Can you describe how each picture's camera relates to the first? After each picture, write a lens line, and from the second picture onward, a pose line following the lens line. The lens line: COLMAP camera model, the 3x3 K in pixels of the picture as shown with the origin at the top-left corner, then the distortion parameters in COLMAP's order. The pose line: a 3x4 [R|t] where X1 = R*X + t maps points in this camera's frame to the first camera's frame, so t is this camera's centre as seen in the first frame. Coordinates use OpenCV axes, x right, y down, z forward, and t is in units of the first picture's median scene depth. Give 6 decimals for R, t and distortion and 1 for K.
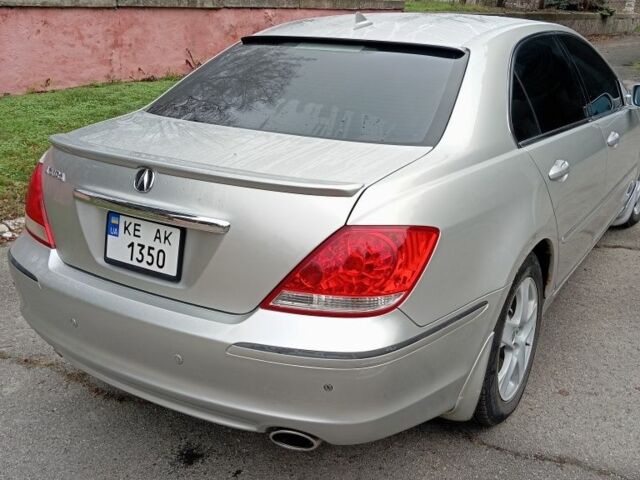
lens RADIAL K [[690.1, 0, 333.2], [0, 690.1, 241.1], [0, 0, 1]] dist [0.107348, -0.235972]
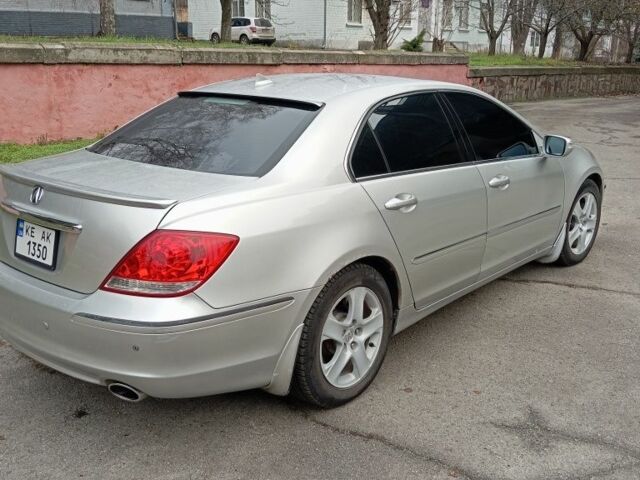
lens RADIAL K [[690.1, 0, 333.2], [0, 690.1, 241.1], [0, 0, 1]] dist [0.107348, -0.235972]
pose [[0.989551, 0.033673, -0.140195, 0.460357], [-0.043336, 0.996848, -0.066453, 0.062900], [0.137516, 0.071834, 0.987891, -0.251615]]
